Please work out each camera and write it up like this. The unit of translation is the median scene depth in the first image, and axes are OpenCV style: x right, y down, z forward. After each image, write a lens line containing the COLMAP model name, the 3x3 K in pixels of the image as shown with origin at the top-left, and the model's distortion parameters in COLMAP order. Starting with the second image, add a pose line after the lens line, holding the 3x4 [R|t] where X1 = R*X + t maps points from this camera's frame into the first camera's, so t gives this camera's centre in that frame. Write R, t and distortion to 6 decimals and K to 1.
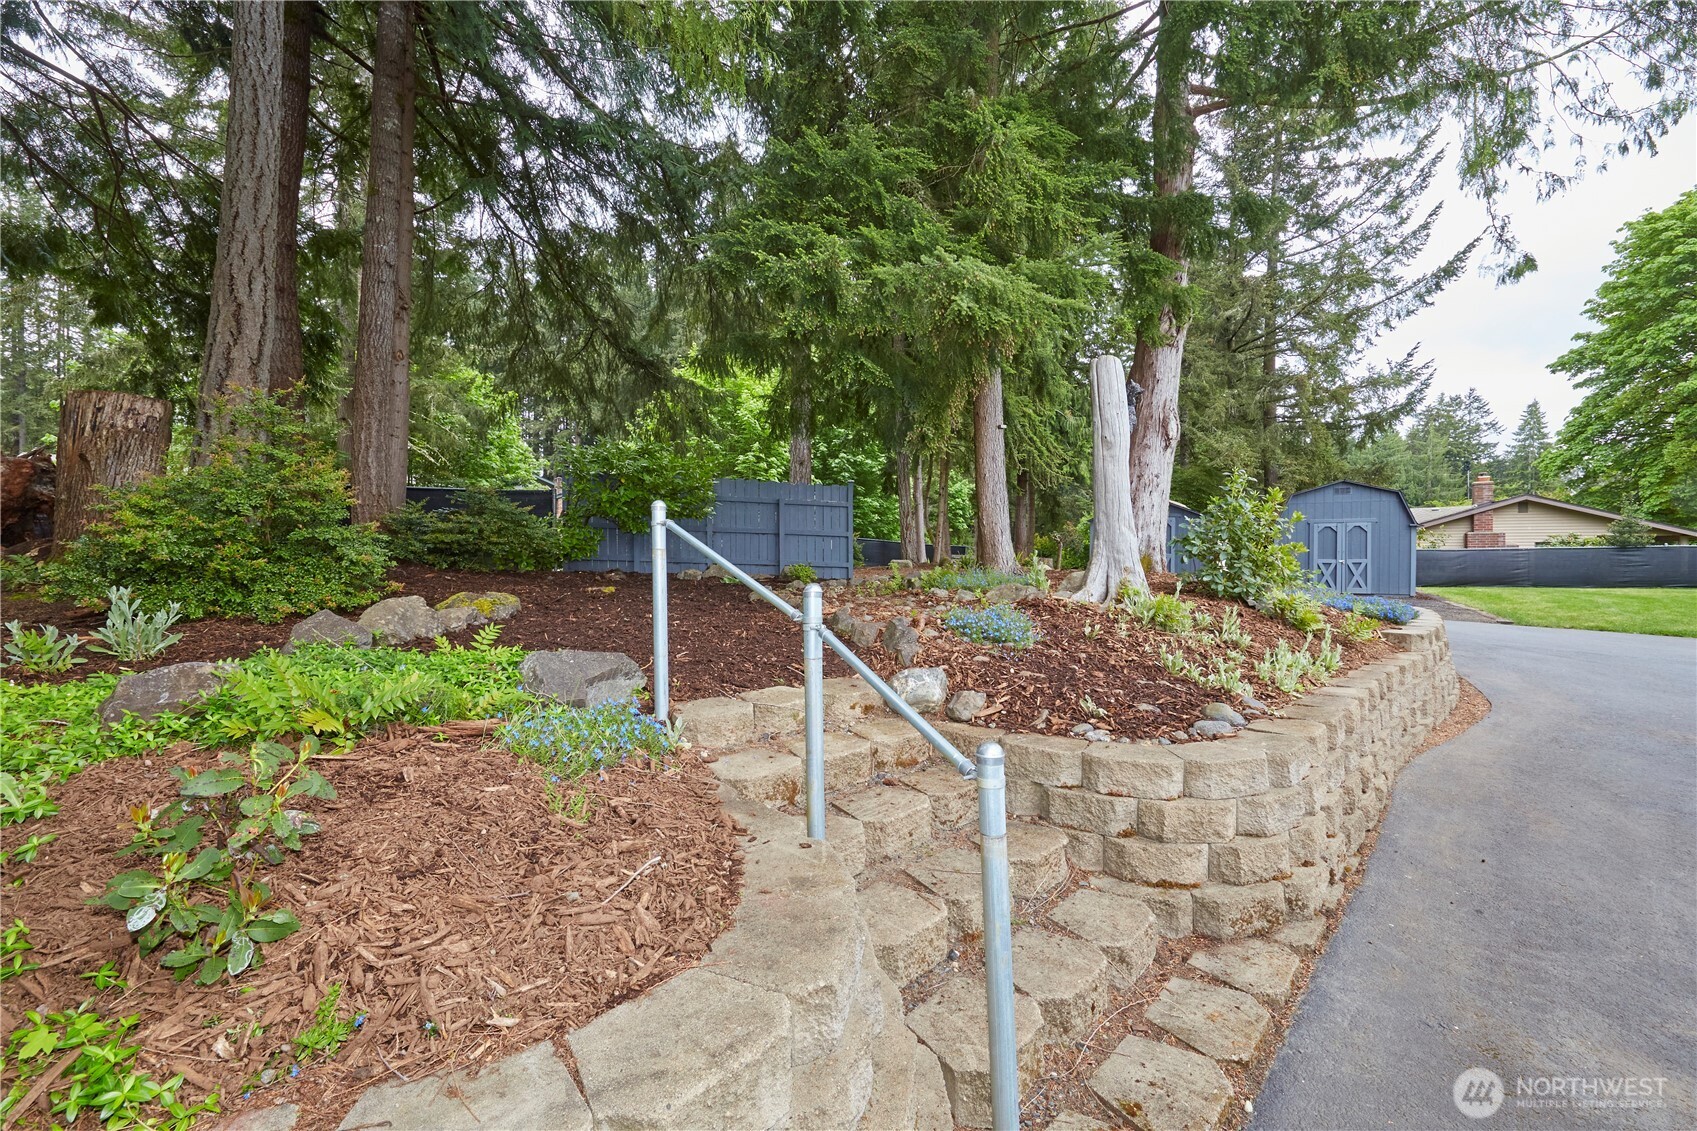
lens RADIAL K [[707.5, 0, 848.1], [0, 707.5, 568.0], [0, 0, 1]] dist [-0.000834, -0.000338]
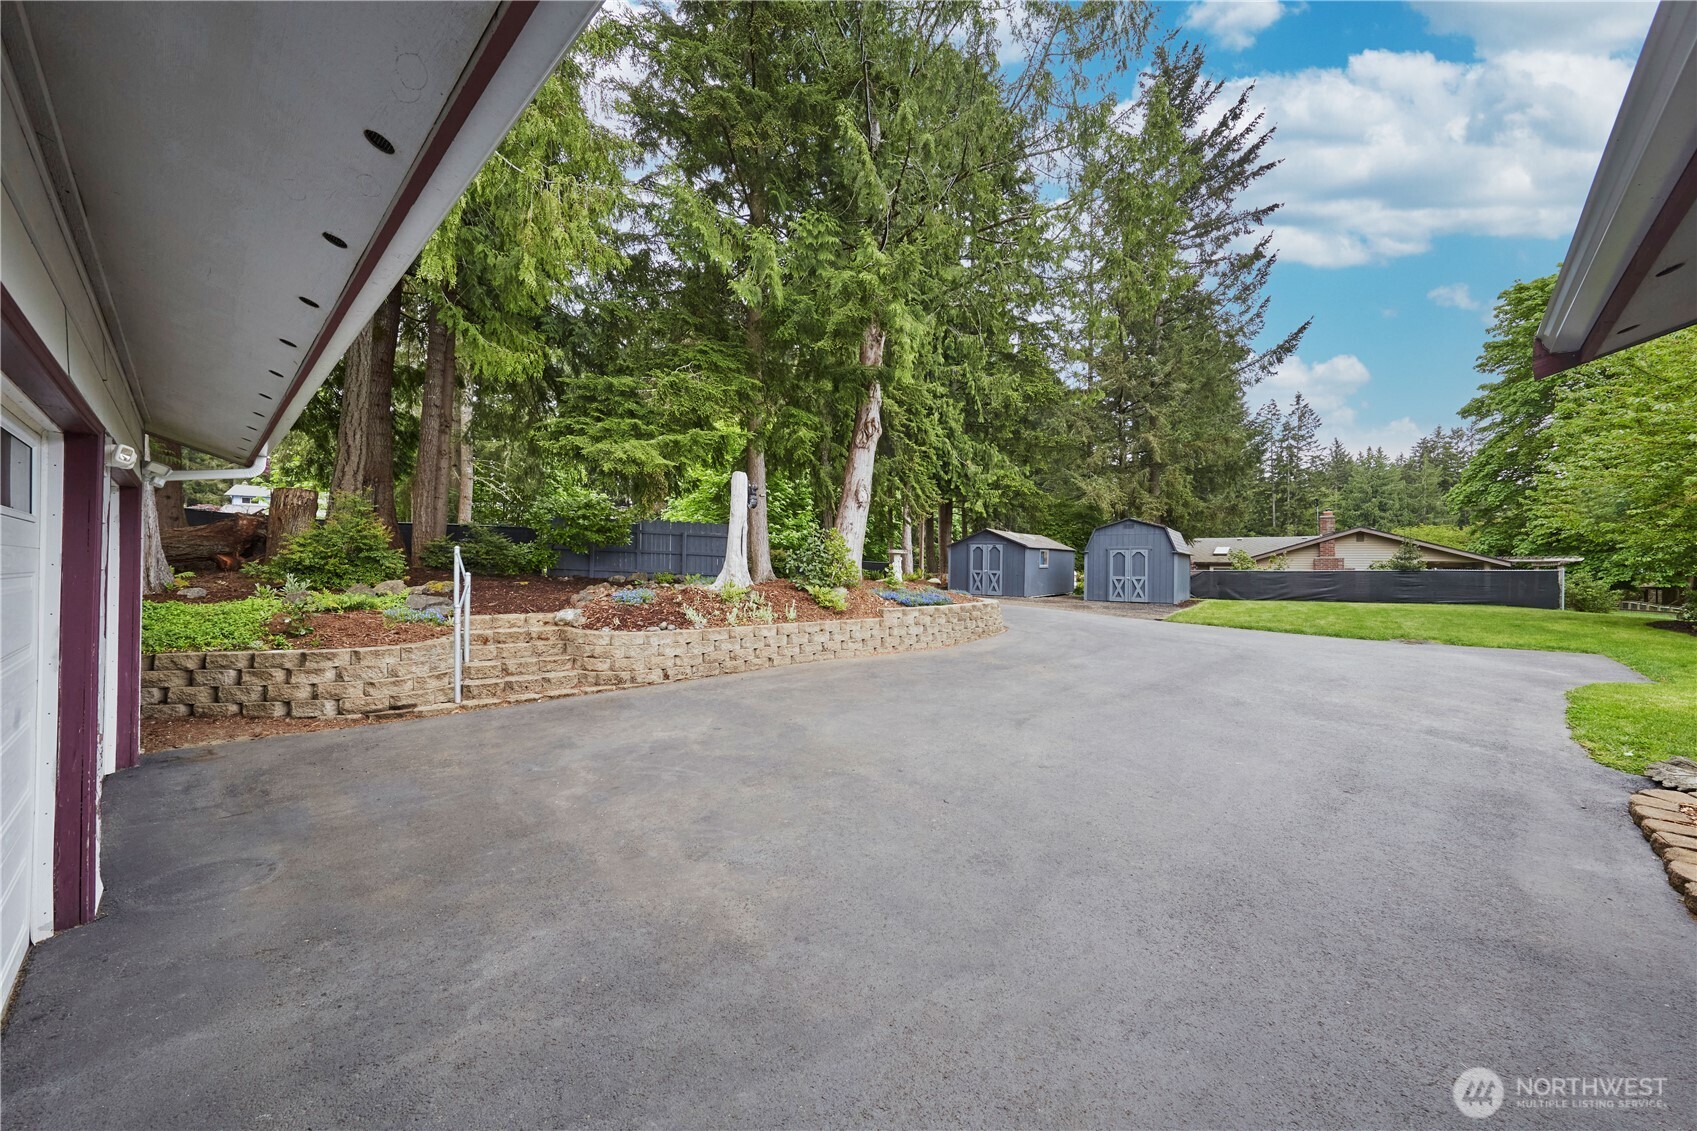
lens RADIAL K [[624.6, 0, 842.6], [0, 624.6, 568.5], [0, 0, 1]] dist [0.001450, 0.000152]
pose [[0.996037, 0.012435, -0.088064, 0.178633], [-0.014307, 0.999684, -0.020666, 0.003379], [0.087779, 0.021844, 0.995900, -0.166730]]
